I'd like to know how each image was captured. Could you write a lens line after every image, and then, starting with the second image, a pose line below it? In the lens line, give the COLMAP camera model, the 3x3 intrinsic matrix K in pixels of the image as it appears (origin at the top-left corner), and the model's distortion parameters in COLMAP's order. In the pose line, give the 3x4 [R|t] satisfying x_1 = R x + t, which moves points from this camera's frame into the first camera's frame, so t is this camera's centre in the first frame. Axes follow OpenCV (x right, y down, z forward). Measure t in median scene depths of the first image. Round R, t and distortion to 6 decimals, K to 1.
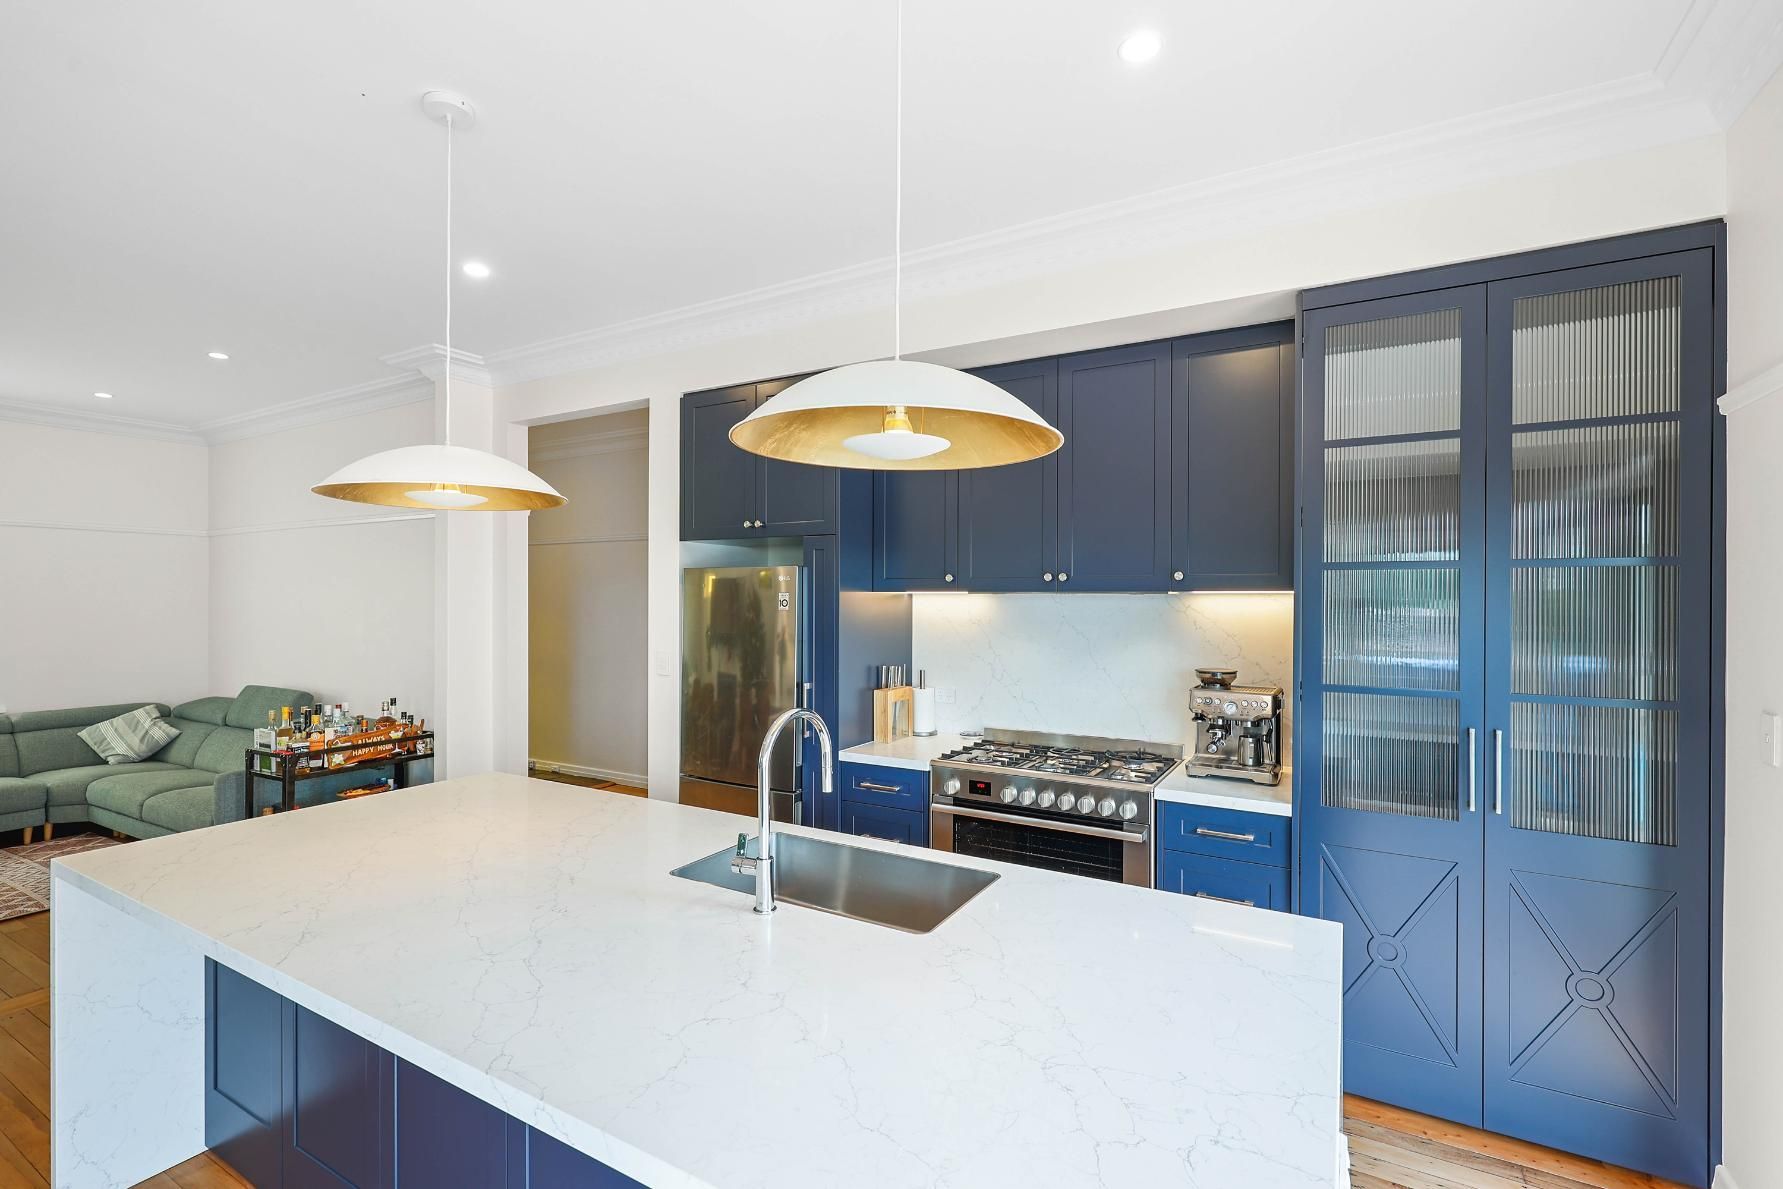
lens RADIAL K [[790.7, 0, 891.5], [0, 790.7, 600.3], [0, 0, 1]] dist [0.001809, -0.000177]
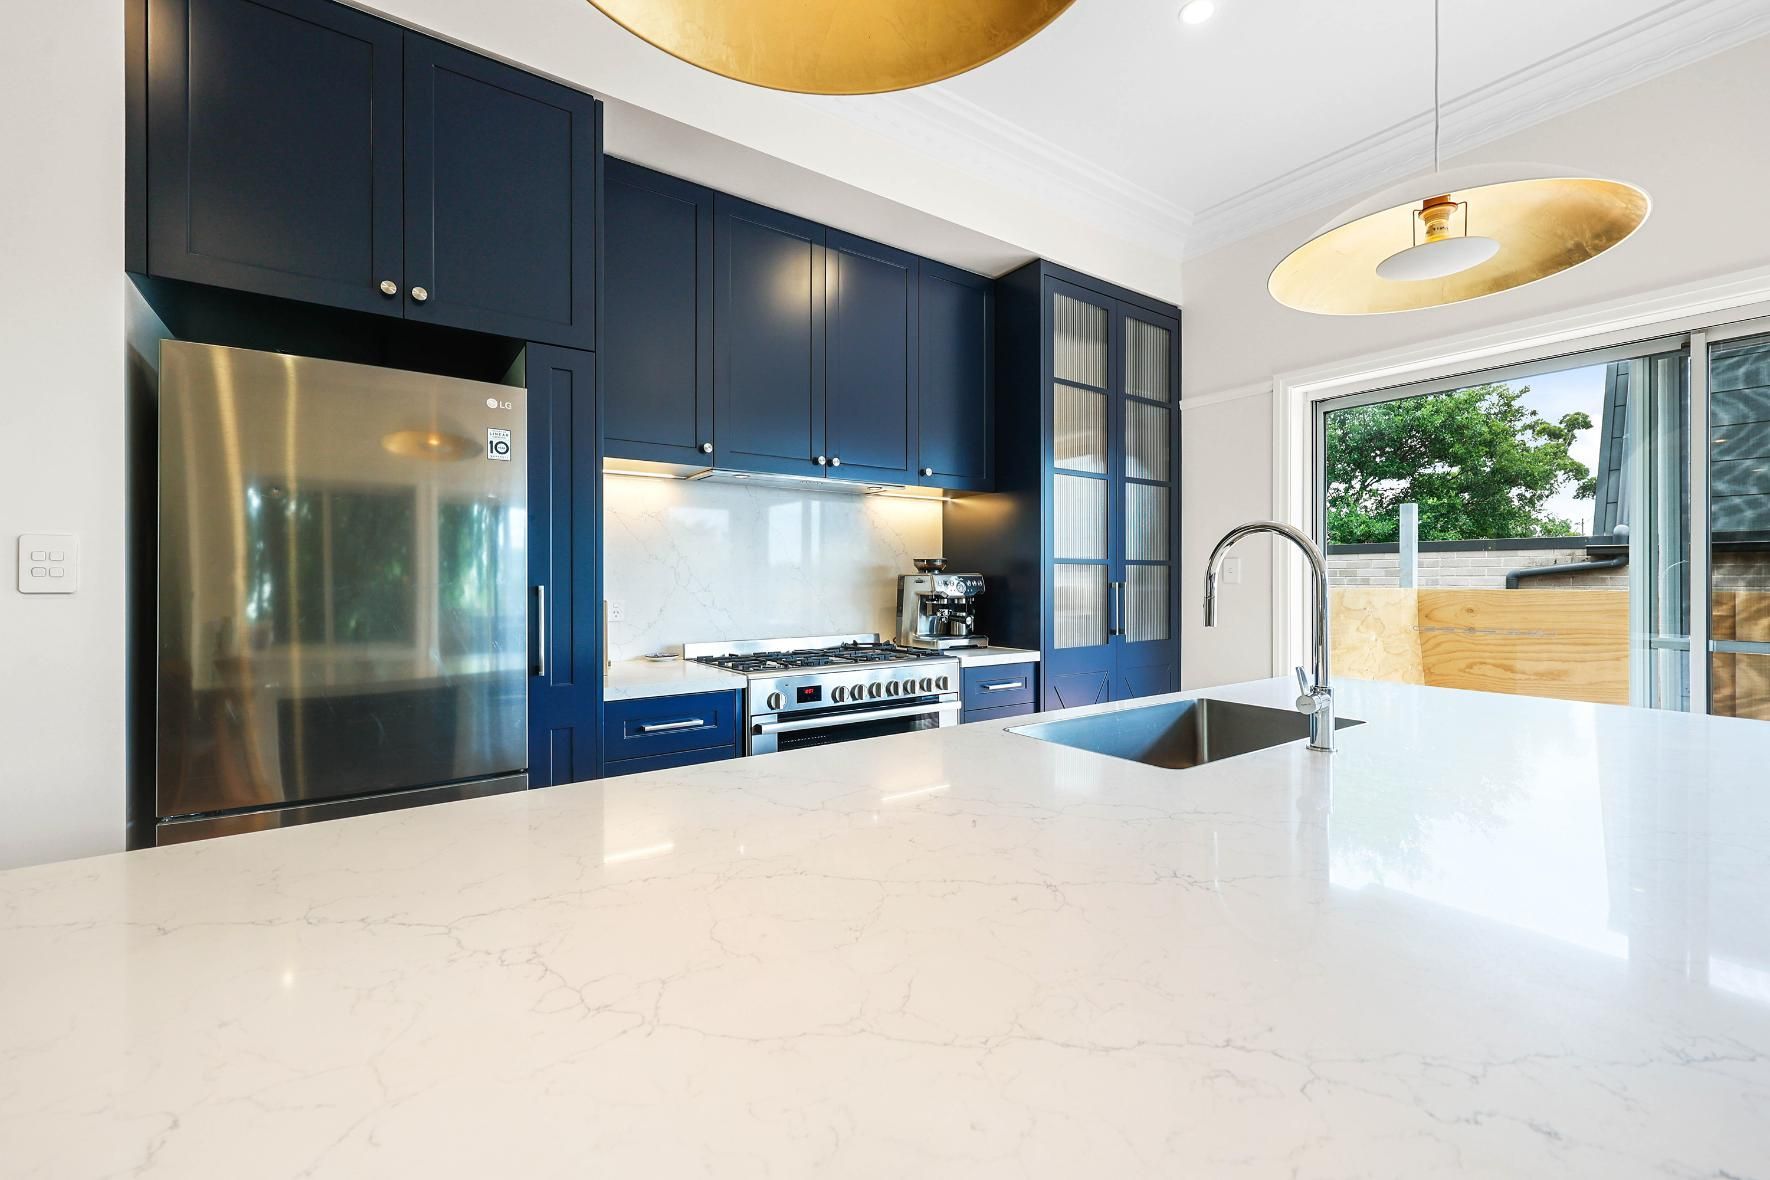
lens RADIAL K [[743.2, 0, 893.7], [0, 743.2, 583.1], [0, 0, 1]] dist [0.000790, -0.000035]
pose [[0.414593, -0.005920, 0.909988, -0.481897], [0.003422, 0.999982, 0.004946, 0.094931], [-0.910000, 0.001063, 0.414606, 0.487713]]
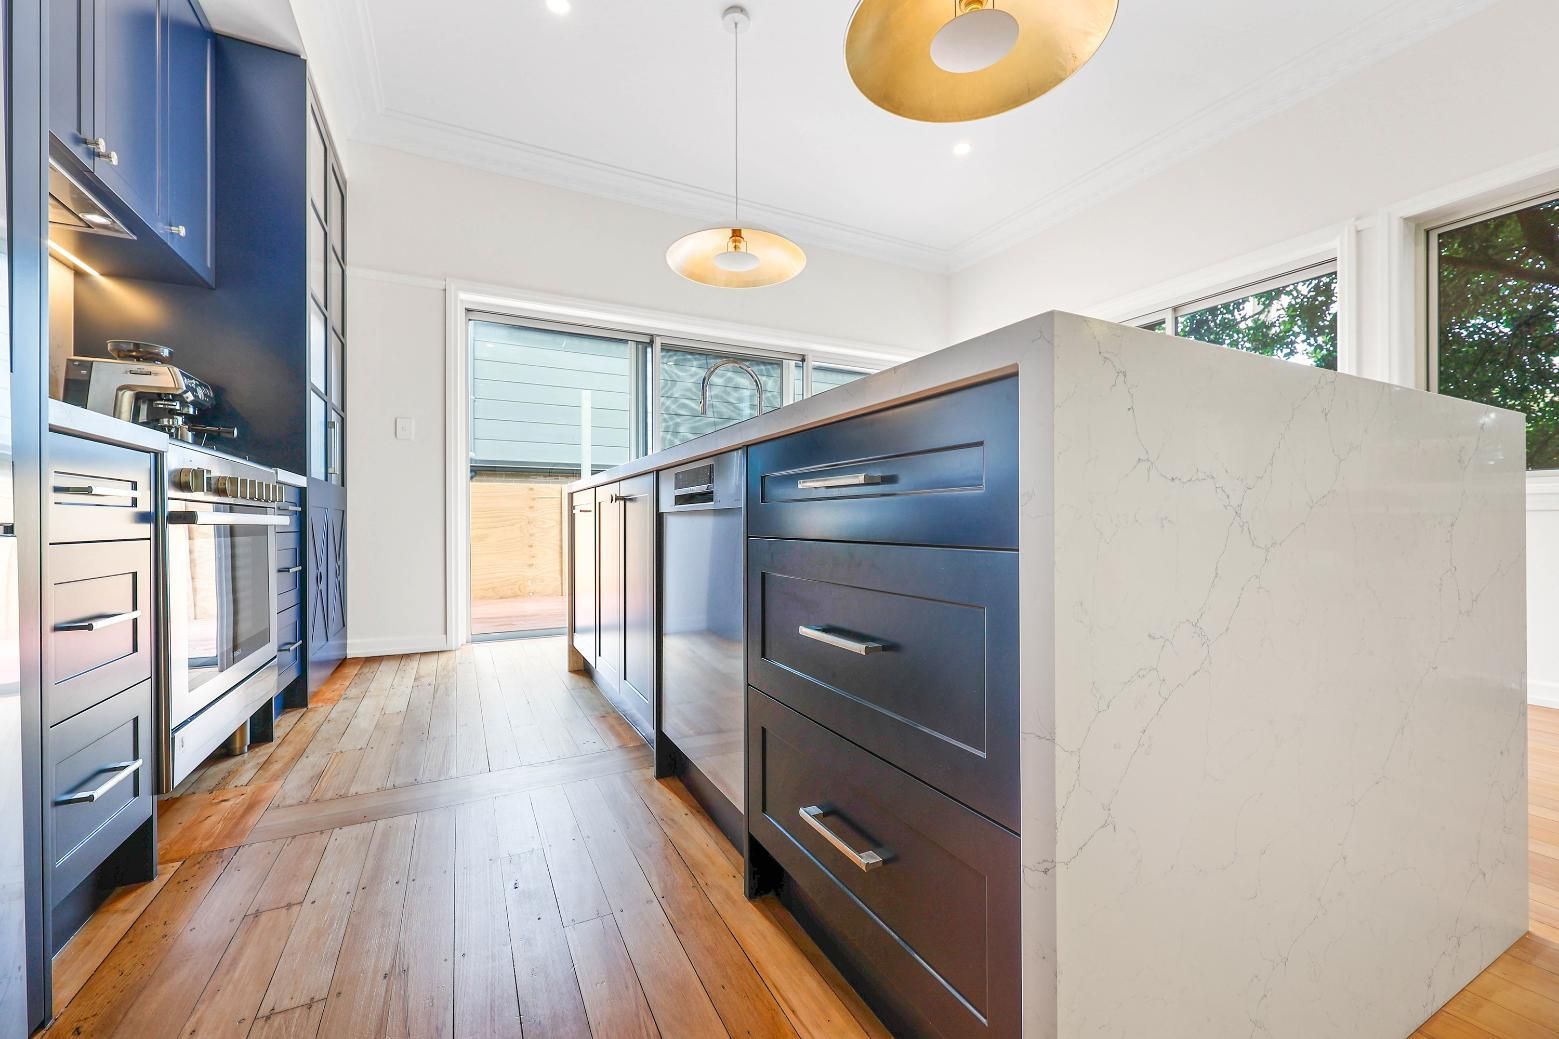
lens RADIAL K [[630.4, 0, 779.8], [0, 630.4, 533.4], [0, 0, 1]] dist [0.000052, 0.000120]
pose [[-0.837993, -0.014316, 0.545494, -0.440378], [-0.003564, 0.999778, 0.020763, 0.221921], [-0.545670, 0.015455, -0.837858, 0.976224]]
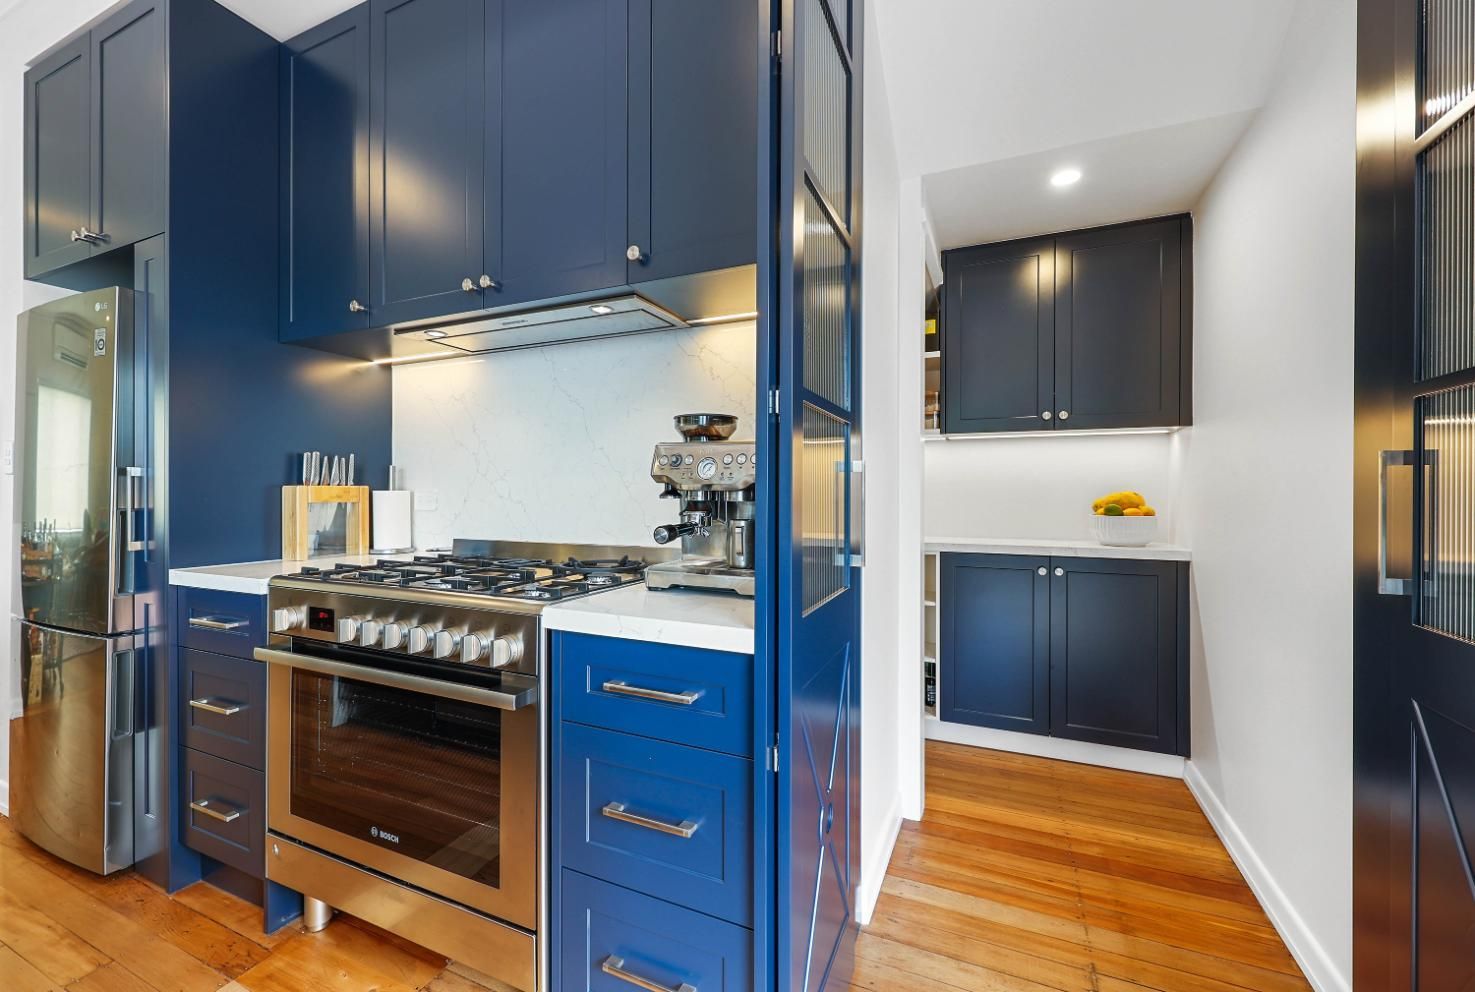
lens RADIAL K [[601.7, 0, 730.6], [0, 601.7, 492.7], [0, 0, 1]] dist [0.000077, -0.000135]
pose [[0.995024, -0.002114, 0.099614, 0.310565], [0.002154, 0.999998, -0.000293, 0.118977], [-0.099613, 0.000506, 0.995026, 0.432691]]
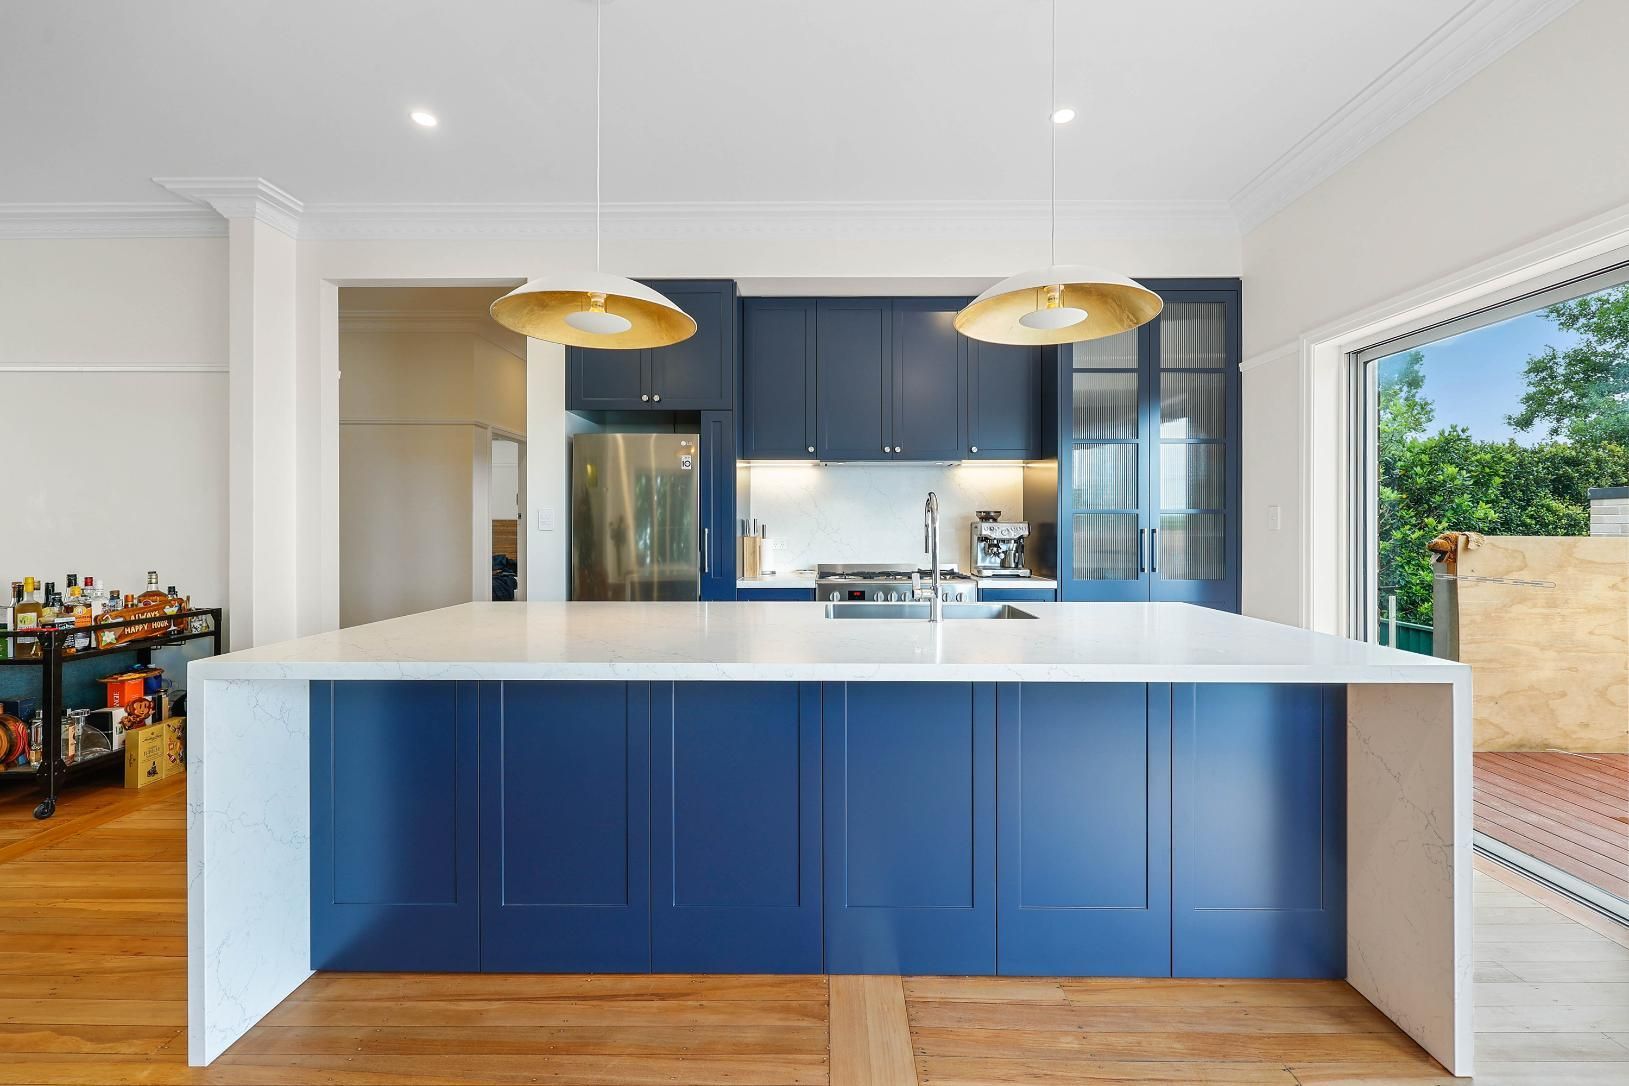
lens RADIAL K [[662.8, 0, 815.5], [0, 662.8, 528.9], [0, 0, 1]] dist [0.000045, -0.000017]
pose [[0.873159, -0.004083, 0.487418, -0.436976], [0.002843, 0.999991, 0.003285, 0.095867], [-0.487427, -0.001483, 0.873162, 0.007366]]
